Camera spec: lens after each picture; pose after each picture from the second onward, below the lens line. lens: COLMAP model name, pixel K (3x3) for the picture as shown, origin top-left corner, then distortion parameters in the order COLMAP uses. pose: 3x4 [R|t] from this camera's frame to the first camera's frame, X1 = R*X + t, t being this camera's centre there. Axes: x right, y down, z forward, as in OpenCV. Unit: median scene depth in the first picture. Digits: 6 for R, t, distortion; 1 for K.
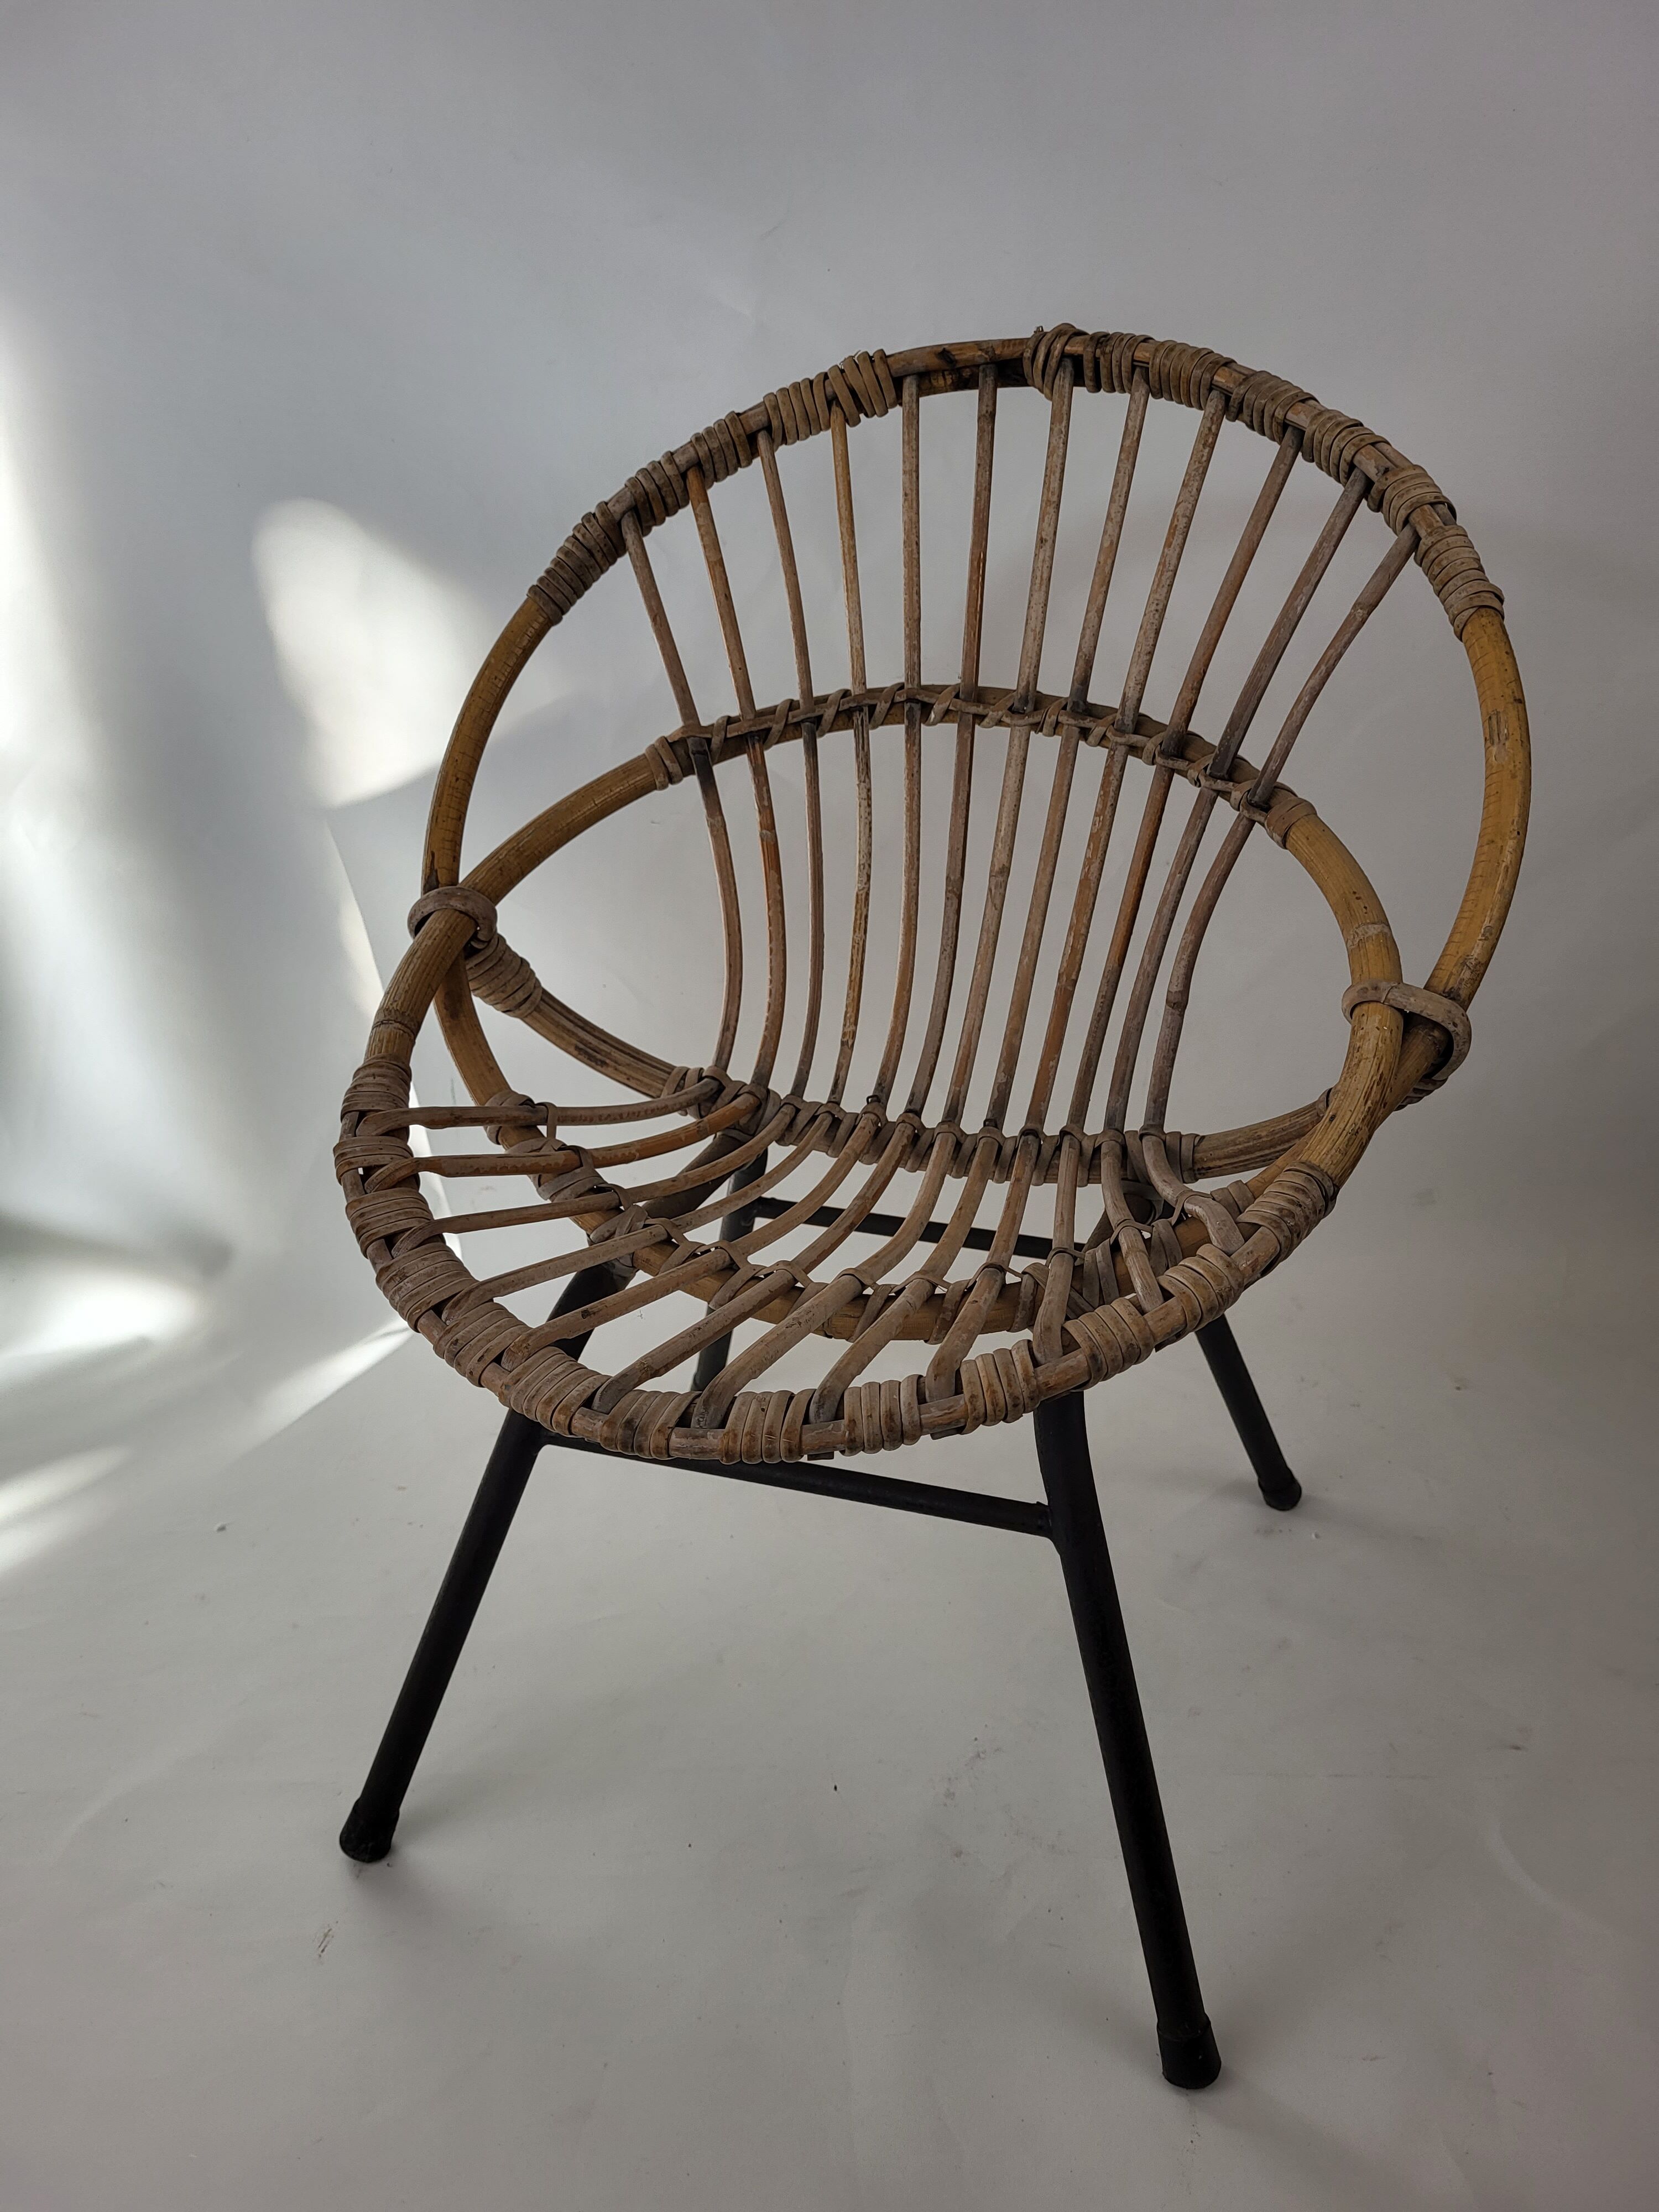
lens RADIAL K [[1577.3, 0, 829.5], [0, 1577.3, 1106.0], [0, 0, 1]] dist [0.005683, -0.001292]
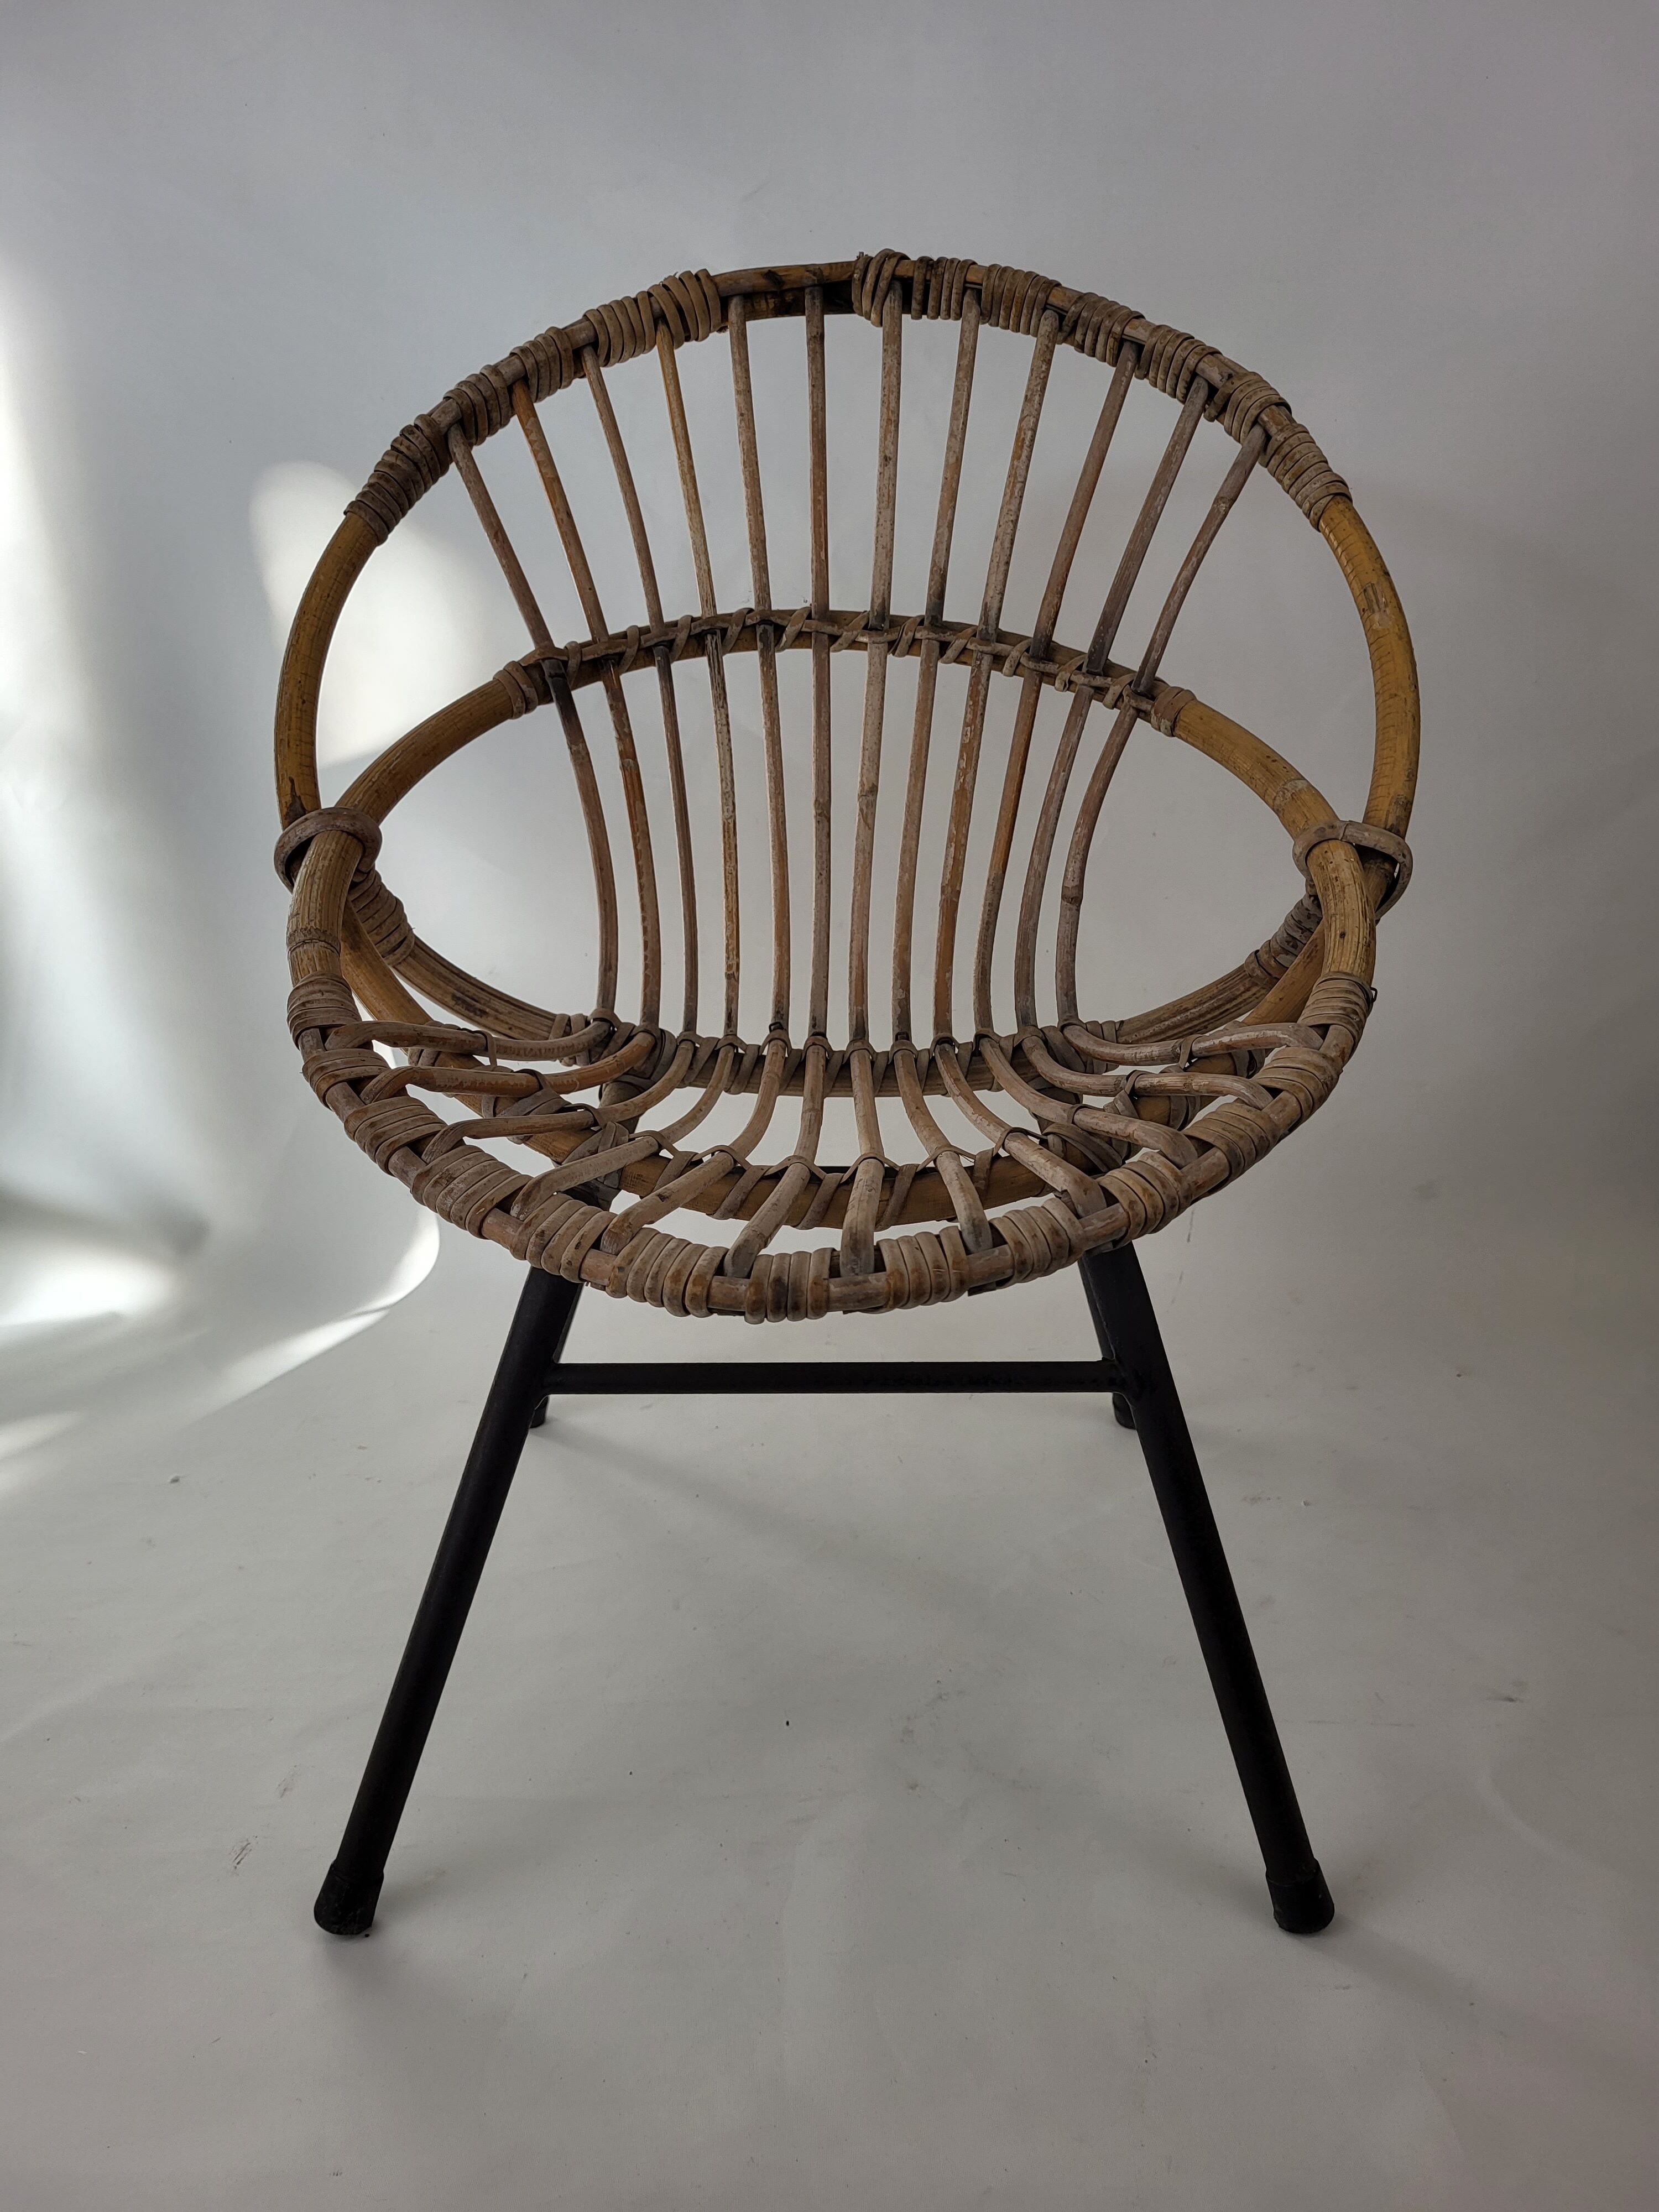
lens RADIAL K [[1577.3, 0, 829.5], [0, 1577.3, 1106.0], [0, 0, 1]] dist [0.005683, -0.001292]
pose [[0.955062, -0.093259, 0.281351, -0.218025], [0.110451, 0.992824, -0.045842, 0.092345], [-0.275057, 0.074858, 0.958509, 0.074096]]
